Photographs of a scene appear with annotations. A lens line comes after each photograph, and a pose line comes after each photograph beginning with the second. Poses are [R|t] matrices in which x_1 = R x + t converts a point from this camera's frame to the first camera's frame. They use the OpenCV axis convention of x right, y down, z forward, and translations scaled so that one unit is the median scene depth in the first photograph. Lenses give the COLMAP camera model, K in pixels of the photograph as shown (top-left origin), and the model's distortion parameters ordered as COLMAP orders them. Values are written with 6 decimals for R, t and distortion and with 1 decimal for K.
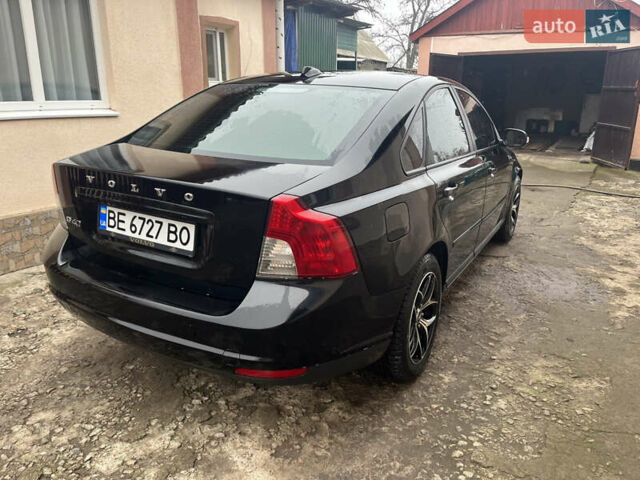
lens RADIAL K [[502.8, 0, 320.0], [0, 502.8, 240.0], [0, 0, 1]] dist [0.091728, -0.141914]
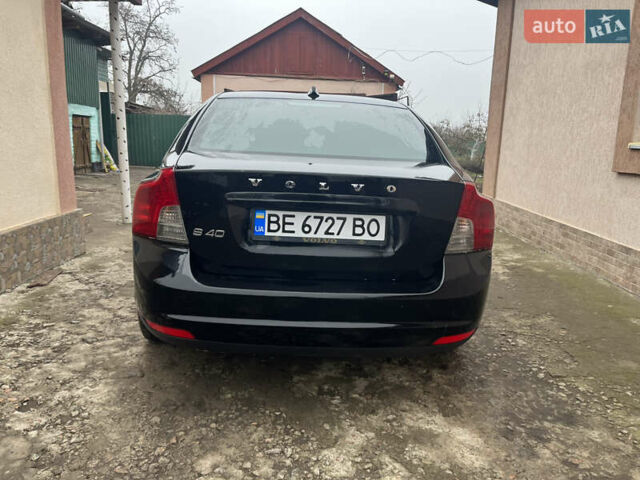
lens RADIAL K [[502.8, 0, 320.0], [0, 502.8, 240.0], [0, 0, 1]] dist [0.091728, -0.141914]
pose [[0.829444, -0.093778, 0.550662, -0.886449], [0.136182, 0.990010, -0.036528, 0.038525], [-0.541735, 0.105288, 0.833929, 0.164113]]
